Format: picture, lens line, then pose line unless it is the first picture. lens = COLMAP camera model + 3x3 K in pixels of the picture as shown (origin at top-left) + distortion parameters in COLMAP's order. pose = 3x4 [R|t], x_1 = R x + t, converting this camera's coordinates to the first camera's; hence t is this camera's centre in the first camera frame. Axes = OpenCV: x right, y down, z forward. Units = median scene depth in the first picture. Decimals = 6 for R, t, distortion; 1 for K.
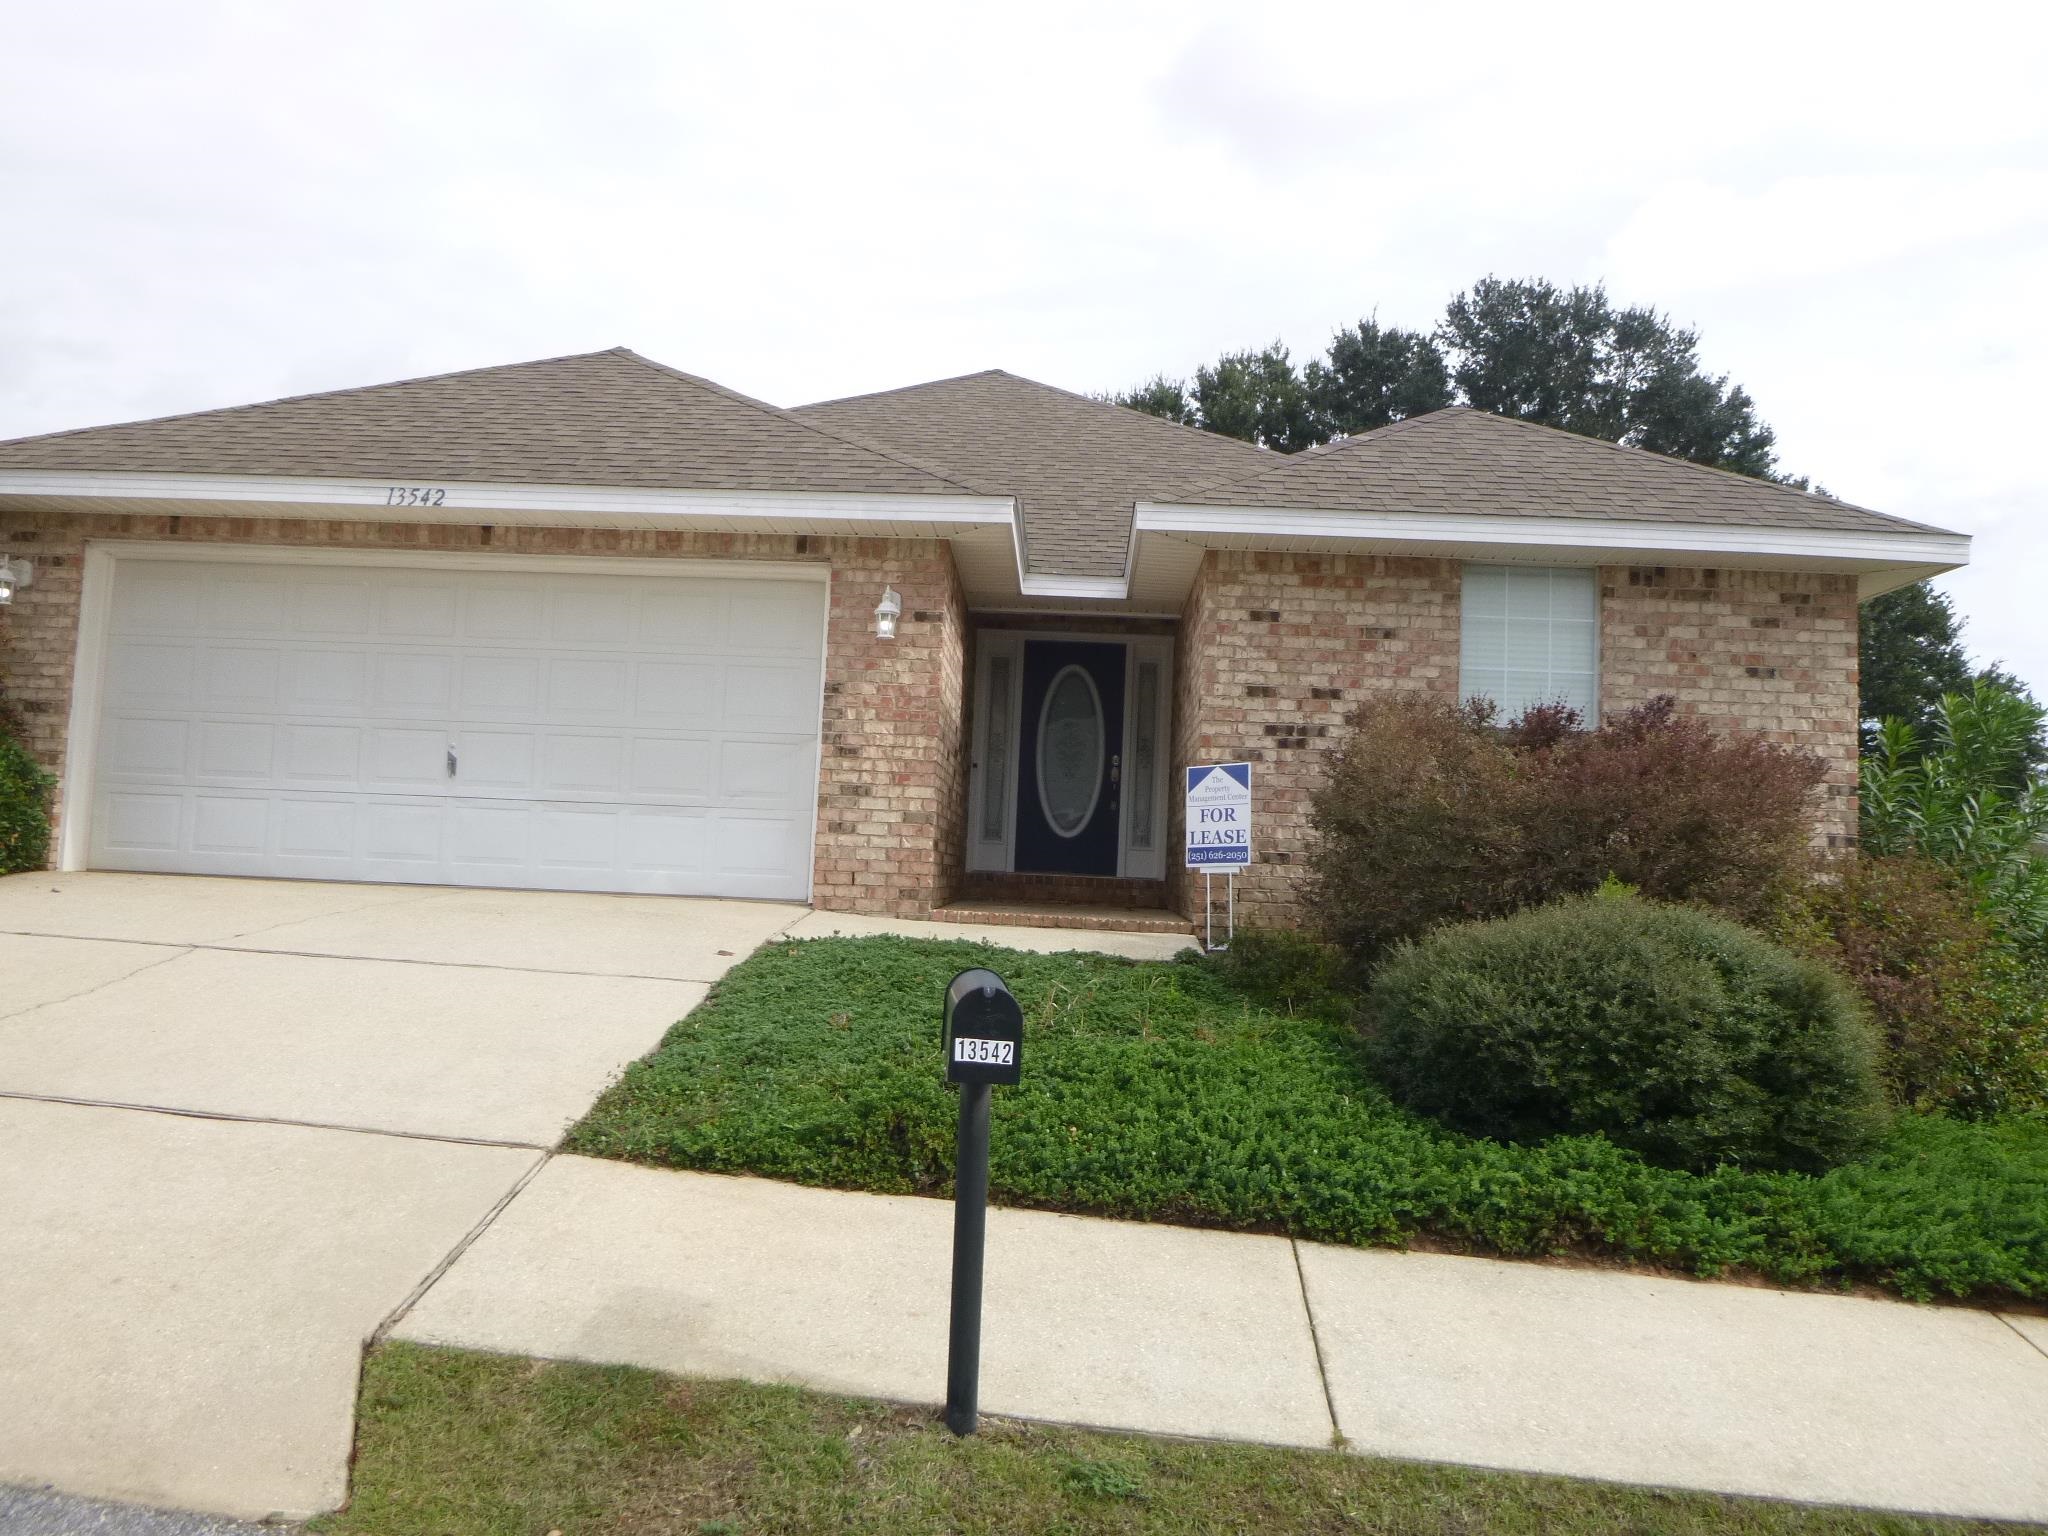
lens RADIAL K [[1532.4, 0, 1049.5], [0, 1532.4, 757.9], [0, 0, 1]] dist [-0.044594, 0.031743]
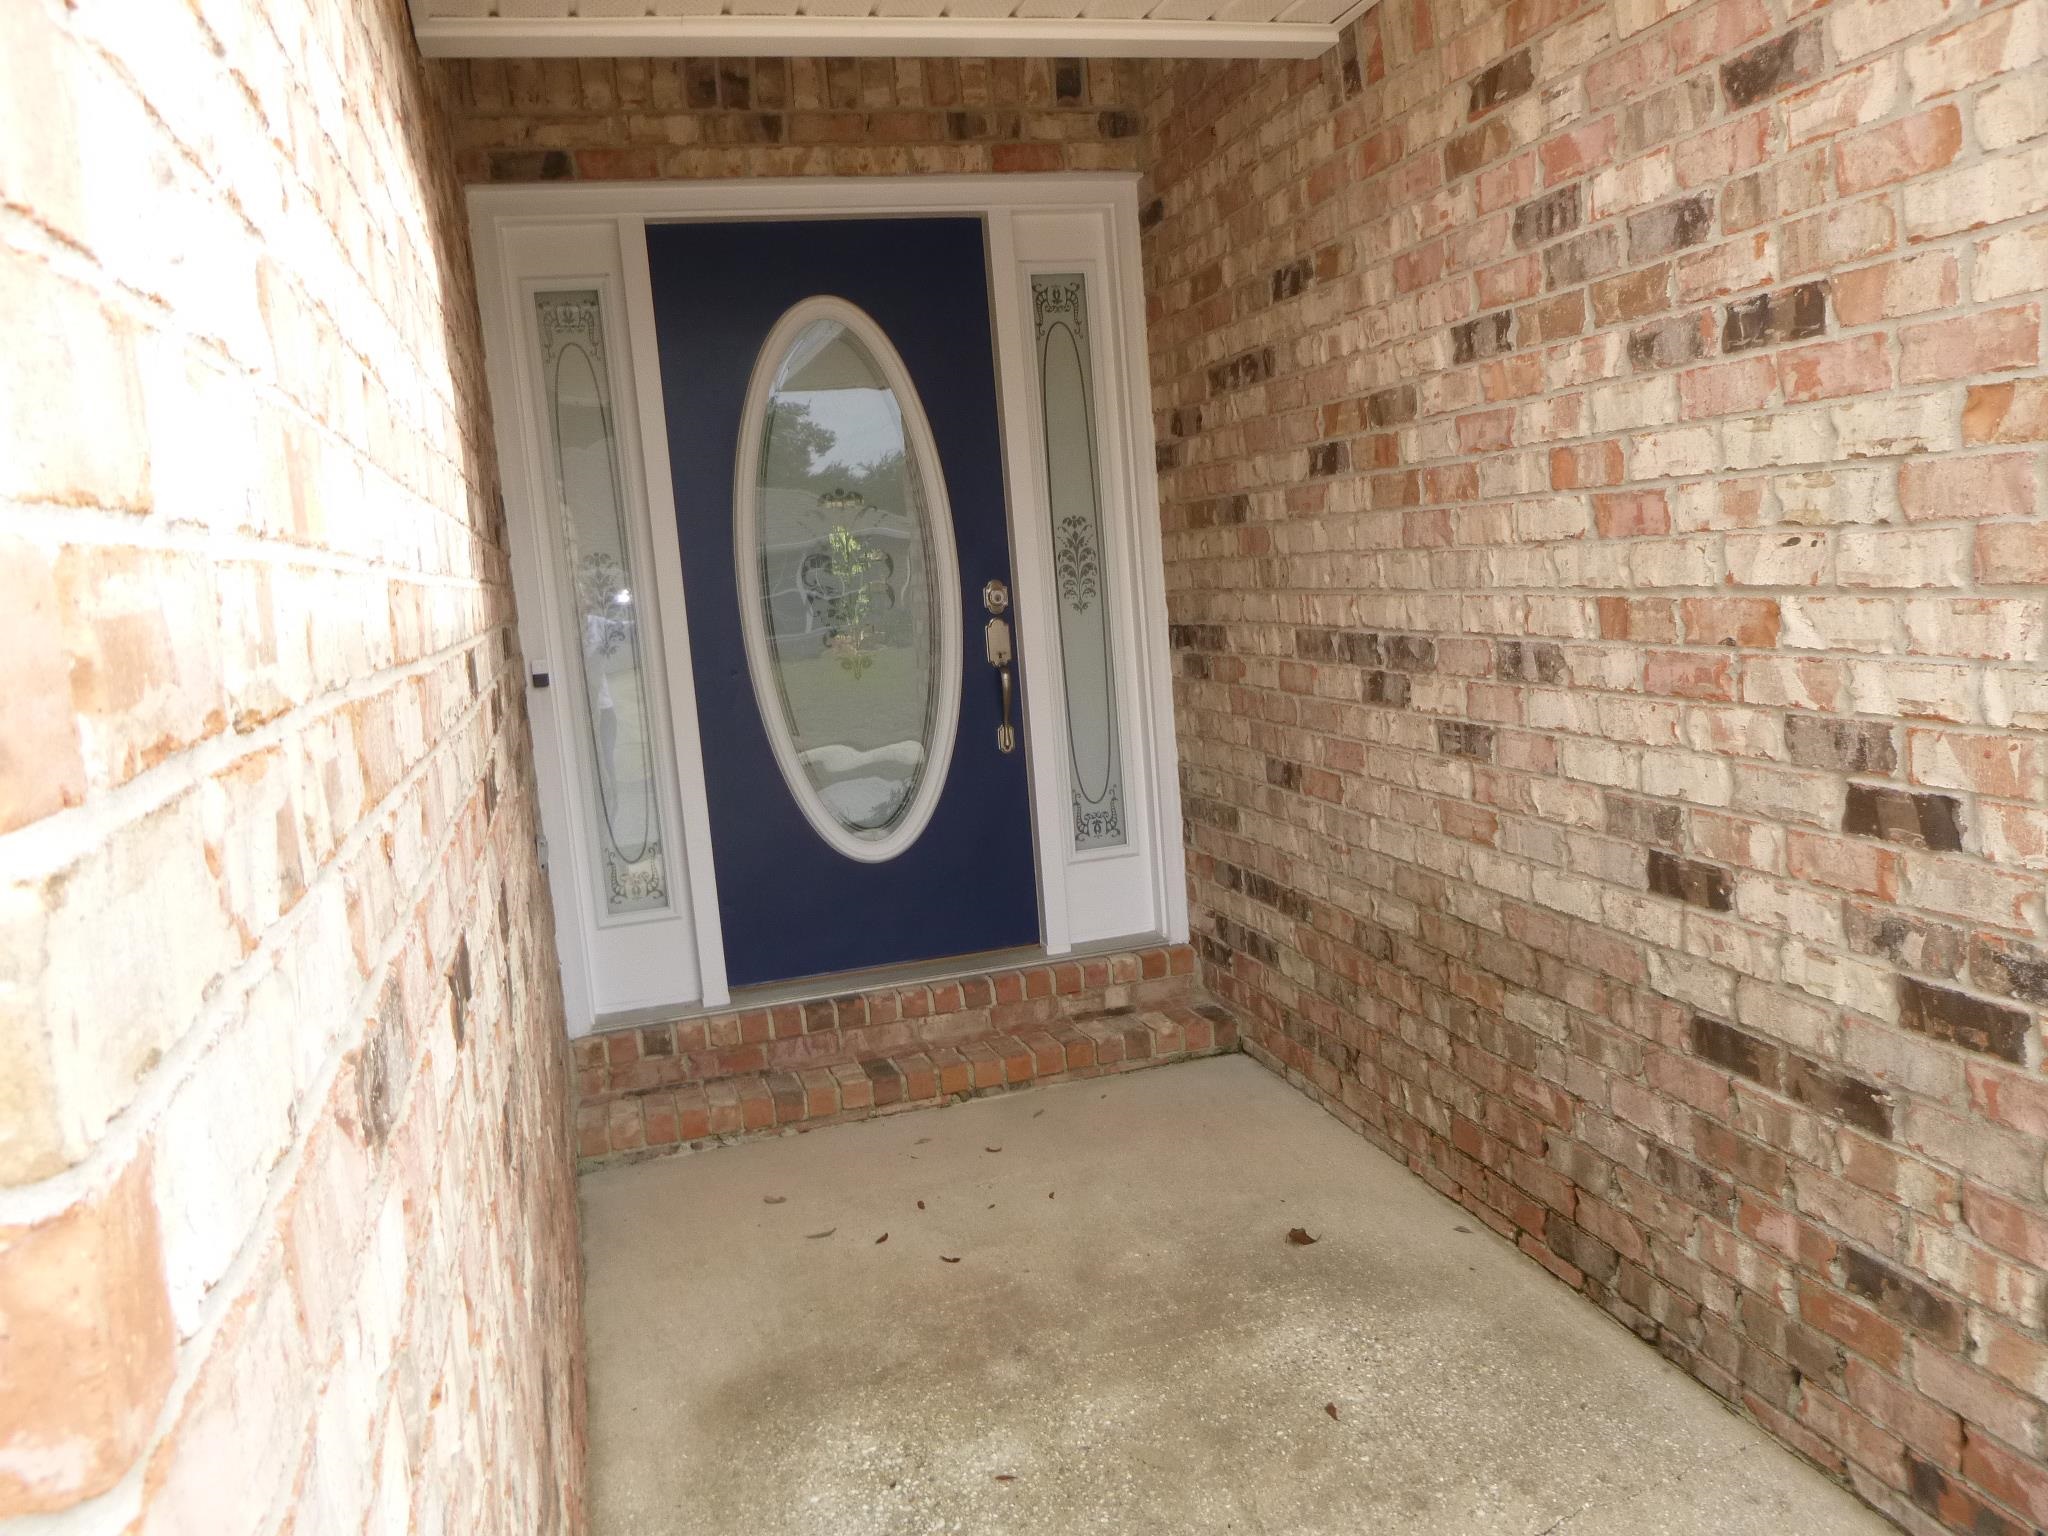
lens RADIAL K [[1527.9, 0, 1050.2], [0, 1527.9, 751.6], [0, 0, 1]] dist [-0.037402, 0.011764]
pose [[0.942824, -0.159625, 0.292580, -0.059318], [0.097870, 0.971746, 0.214782, -0.046610], [-0.318598, -0.173867, 0.931808, 0.962113]]
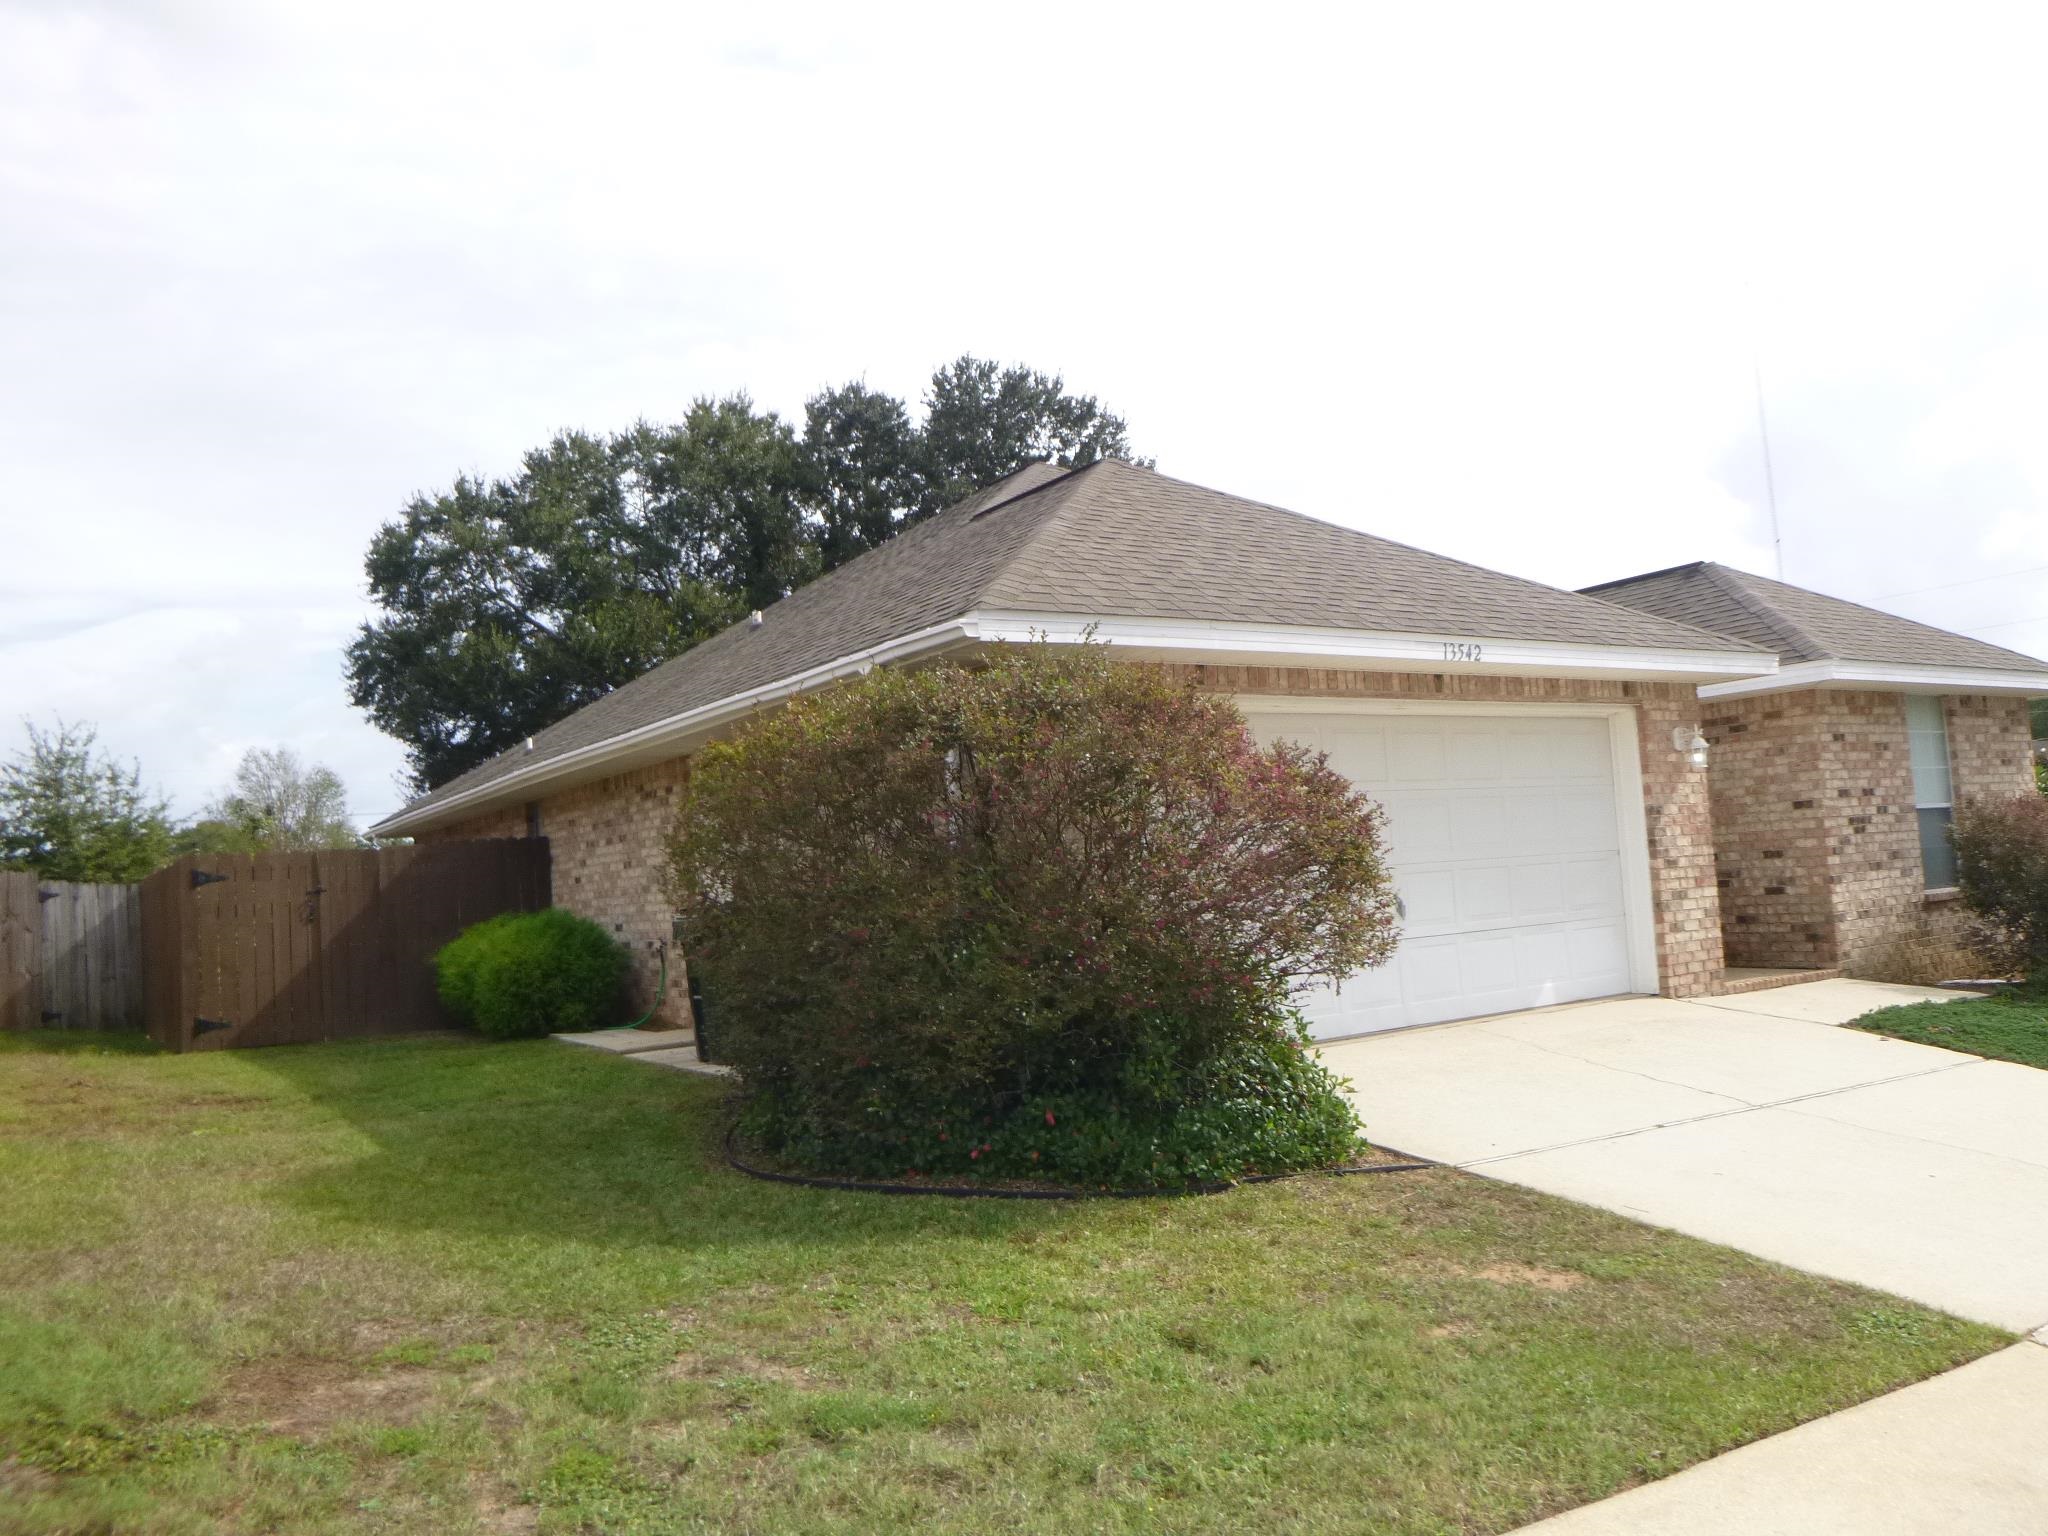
lens RADIAL K [[1535.1, 0, 1048.7], [0, 1535.1, 751.1], [0, 0, 1]] dist [-0.037547, 0.015269]
pose [[0.808416, -0.040852, 0.587193, -1.221284], [0.049031, 0.998795, 0.001984, -0.117648], [-0.586566, 0.027187, 0.809445, 0.319410]]
